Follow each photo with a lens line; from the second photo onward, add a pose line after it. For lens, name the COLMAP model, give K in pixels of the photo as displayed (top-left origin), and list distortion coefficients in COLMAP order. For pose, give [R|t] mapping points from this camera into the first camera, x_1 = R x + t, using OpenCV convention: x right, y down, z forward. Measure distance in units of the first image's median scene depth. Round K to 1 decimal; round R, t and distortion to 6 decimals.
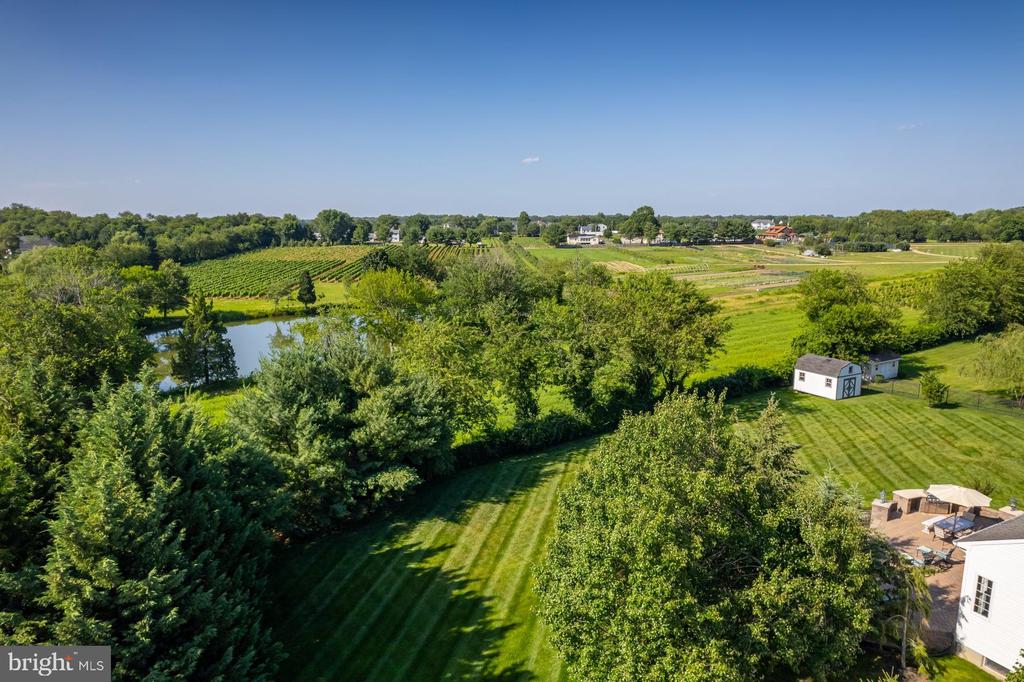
lens RADIAL K [[655.7, 0, 512.0], [0, 655.7, 341.0], [0, 0, 1]] dist [-0.069931, 0.074620]
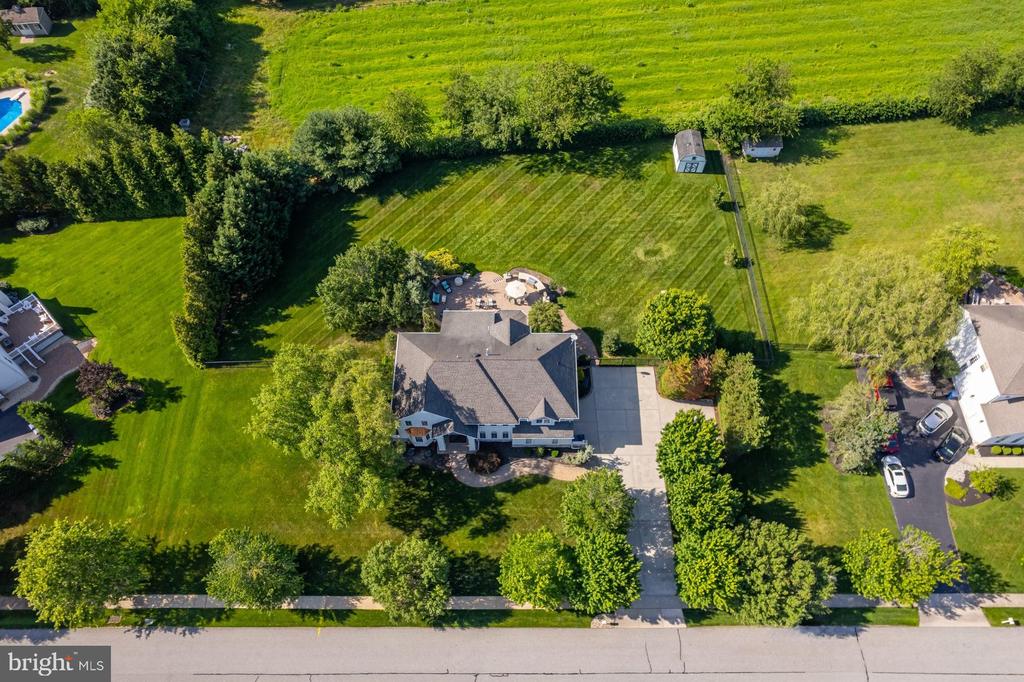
lens RADIAL K [[682.1, 0, 523.3], [0, 682.1, 351.3], [0, 0, 1]] dist [-0.076898, 0.088821]
pose [[0.892065, 0.403029, -0.204422, 0.112902], [-0.099649, 0.616648, 0.780907, -0.141352], [0.440784, -0.676249, 0.590251, -0.060725]]
